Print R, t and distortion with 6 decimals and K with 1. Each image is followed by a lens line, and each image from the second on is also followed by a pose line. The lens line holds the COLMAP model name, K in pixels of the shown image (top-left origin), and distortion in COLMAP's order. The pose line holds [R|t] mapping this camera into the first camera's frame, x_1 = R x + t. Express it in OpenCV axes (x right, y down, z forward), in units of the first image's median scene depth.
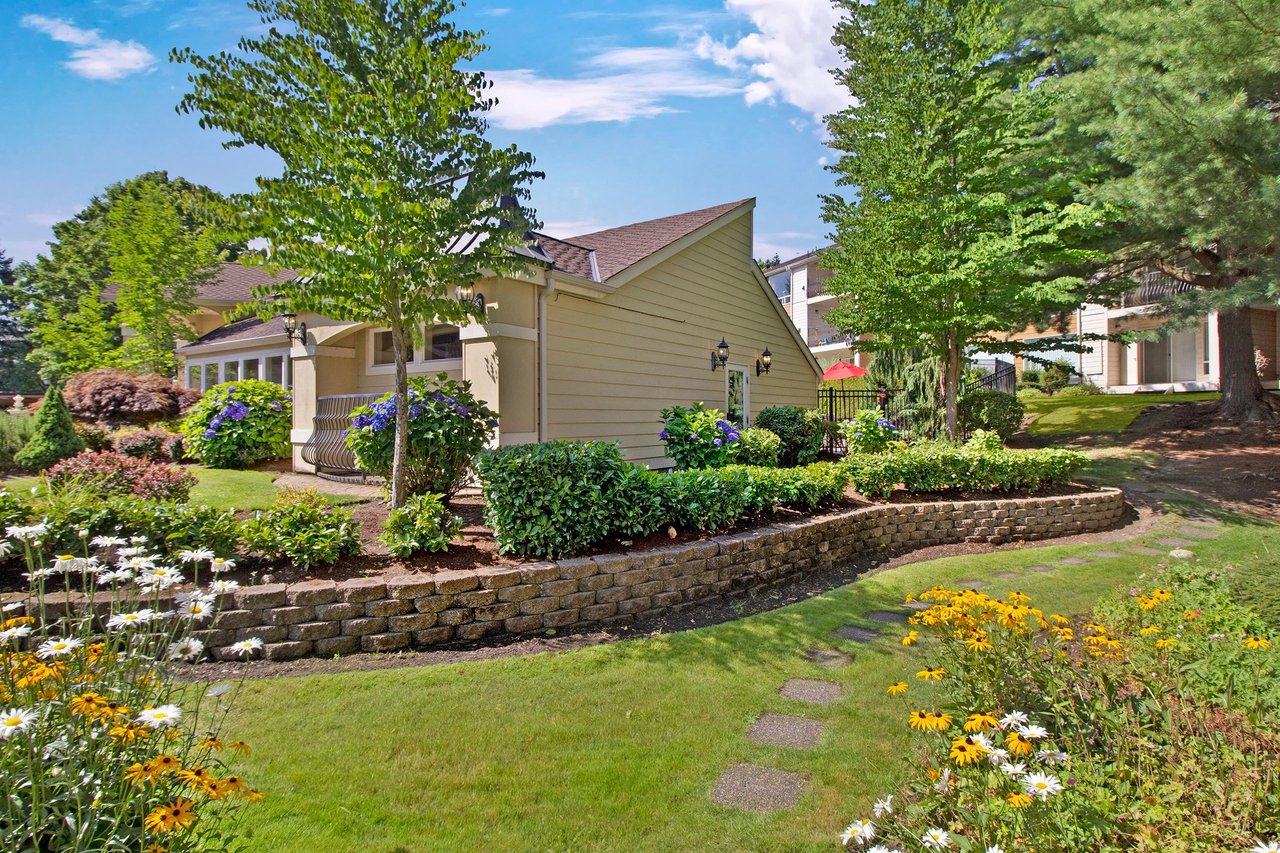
lens RADIAL K [[653.3, 0, 639.9], [0, 653.3, 416.4], [0, 0, 1]] dist [-0.003052, -0.015529]
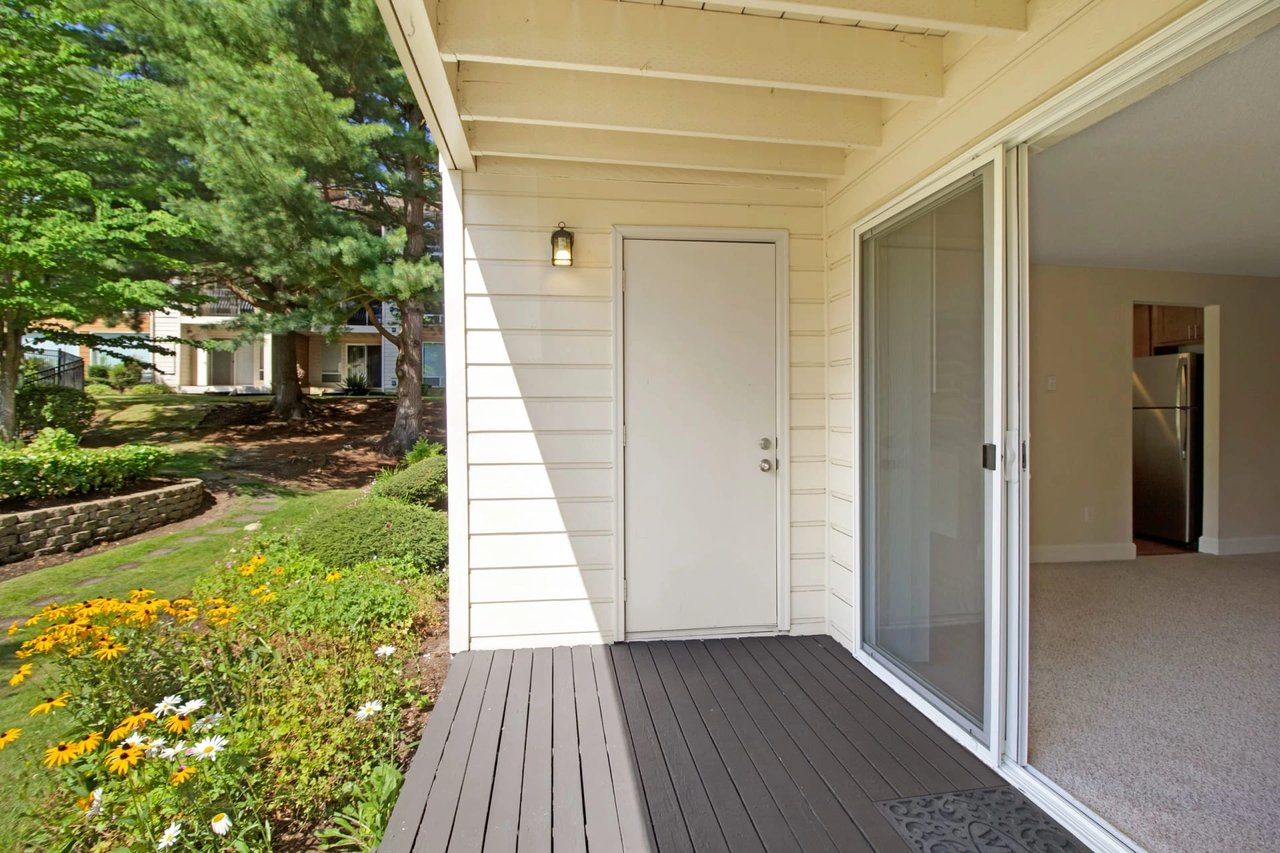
lens RADIAL K [[620.3, 0, 640.6], [0, 620.3, 415.2], [0, 0, 1]] dist [-0.001503, -0.011541]
pose [[0.228801, 0.000610, 0.973473, -0.117154], [-0.005273, 0.999986, 0.000612, -0.002233], [-0.973459, -0.005273, 0.228801, 0.020398]]
